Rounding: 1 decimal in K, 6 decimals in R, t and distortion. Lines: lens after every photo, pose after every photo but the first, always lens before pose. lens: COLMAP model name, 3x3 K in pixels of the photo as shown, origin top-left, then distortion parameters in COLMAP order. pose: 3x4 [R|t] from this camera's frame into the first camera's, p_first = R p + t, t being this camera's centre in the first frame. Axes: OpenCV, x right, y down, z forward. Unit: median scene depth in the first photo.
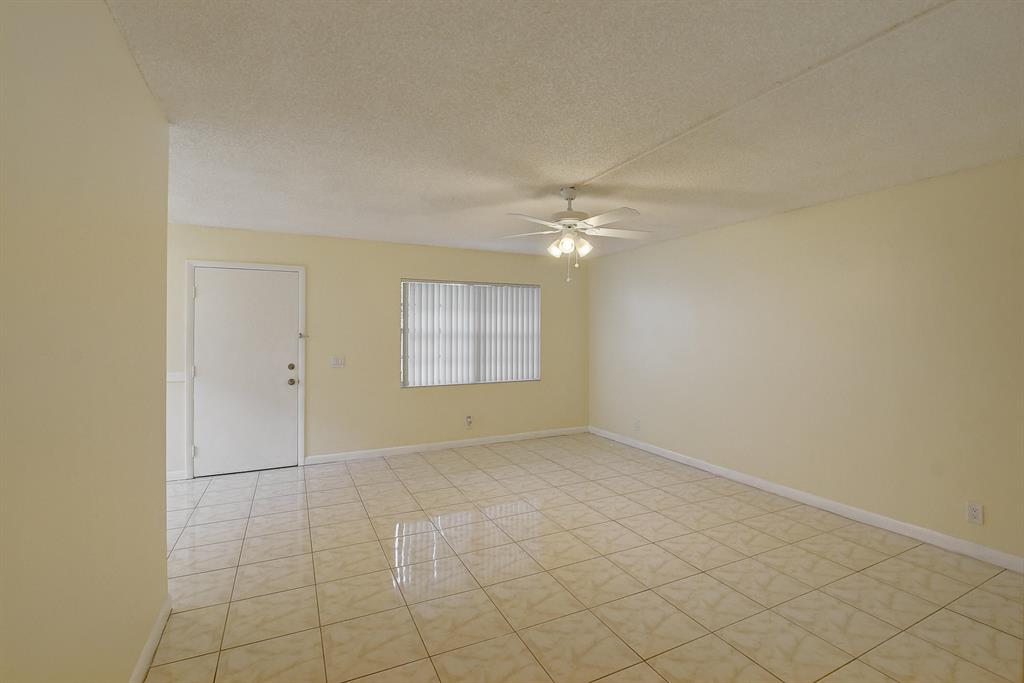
lens RADIAL K [[457.9, 0, 511.2], [0, 457.9, 333.2], [0, 0, 1]] dist [0.019529, -0.026132]
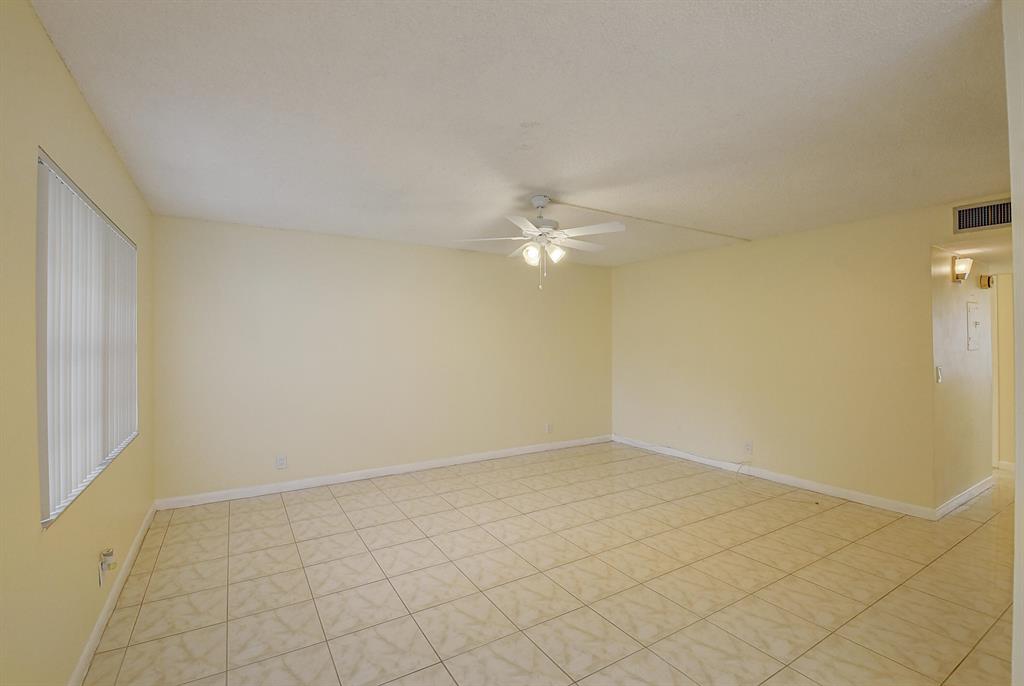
lens RADIAL K [[457.9, 0, 511.2], [0, 457.9, 334.7], [0, 0, 1]] dist [0.019529, -0.026132]
pose [[-0.096499, 0.009645, 0.995286, -0.678479], [0.003535, 0.999950, -0.009347, -0.002279], [-0.995327, 0.002617, -0.096528, 0.905898]]
